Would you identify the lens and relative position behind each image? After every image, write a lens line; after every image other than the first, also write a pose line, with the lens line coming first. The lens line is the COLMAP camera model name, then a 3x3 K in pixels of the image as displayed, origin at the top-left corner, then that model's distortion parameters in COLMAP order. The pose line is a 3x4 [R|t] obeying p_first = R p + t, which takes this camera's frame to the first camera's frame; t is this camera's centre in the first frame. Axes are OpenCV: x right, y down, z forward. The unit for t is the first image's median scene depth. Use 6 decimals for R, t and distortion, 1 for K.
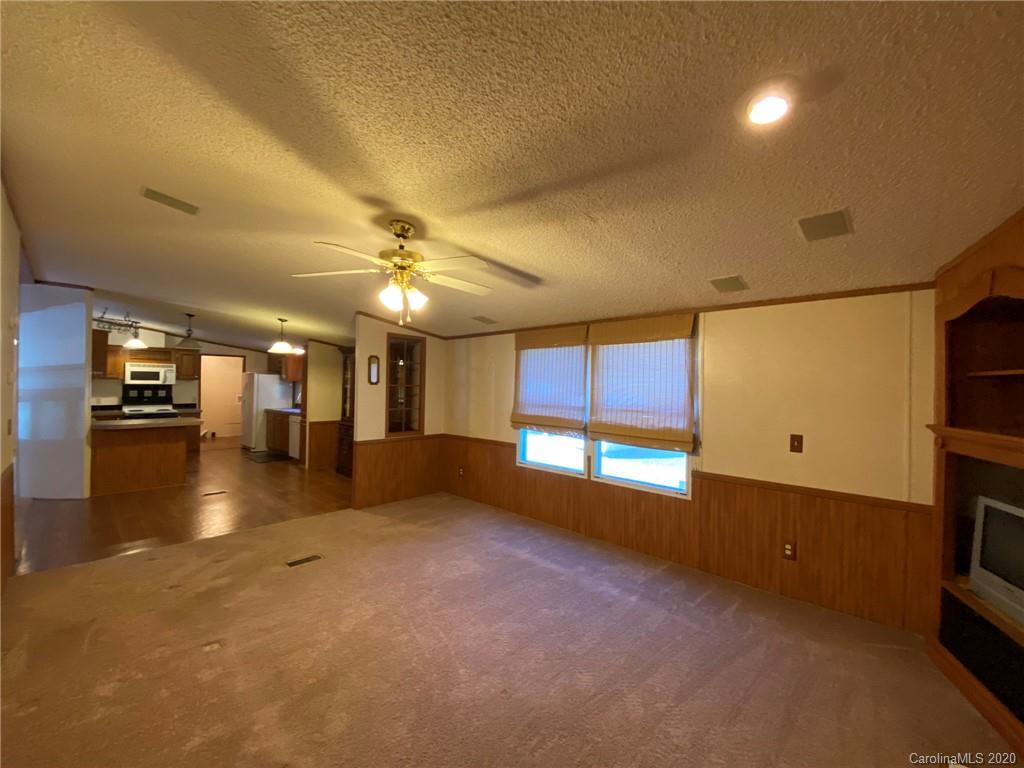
lens RADIAL K [[414.4, 0, 511.5], [0, 414.4, 384.3], [0, 0, 1]] dist [-0.002070, -0.005965]
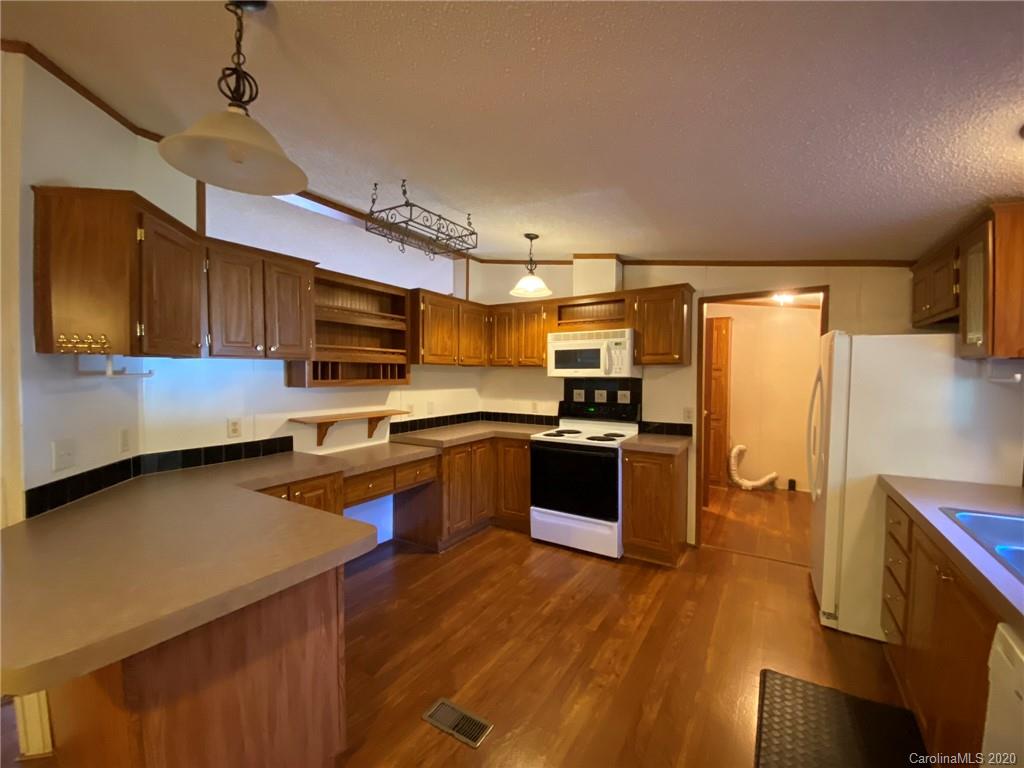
lens RADIAL K [[414.4, 0, 515.0], [0, 414.4, 386.1], [0, 0, 1]] dist [-0.002070, -0.005965]
pose [[0.178621, 0.005478, -0.983903, -0.429033], [0.002790, 0.999978, 0.006074, 0.007041], [0.983914, -0.003830, 0.178601, 0.825832]]
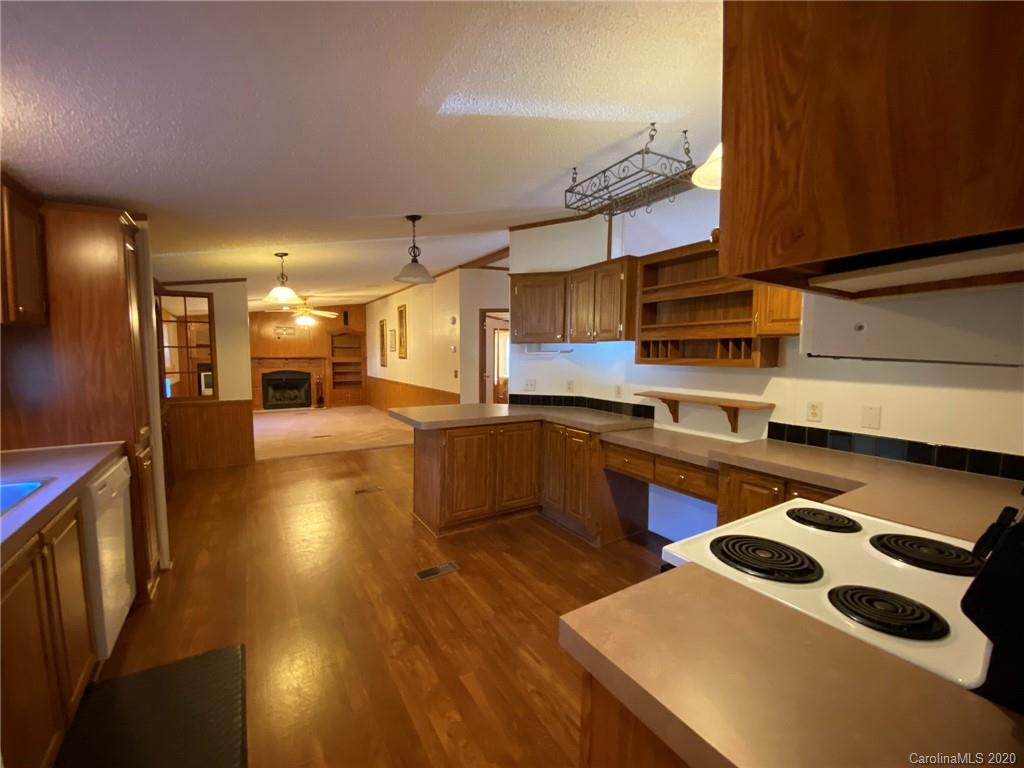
lens RADIAL K [[414.4, 0, 509.3], [0, 414.4, 390.3], [0, 0, 1]] dist [-0.002070, -0.005965]
pose [[-0.962848, -0.055625, 0.264252, -0.955681], [-0.030143, 0.994578, 0.099525, -0.004484], [-0.268356, 0.087862, -0.959305, 1.280275]]
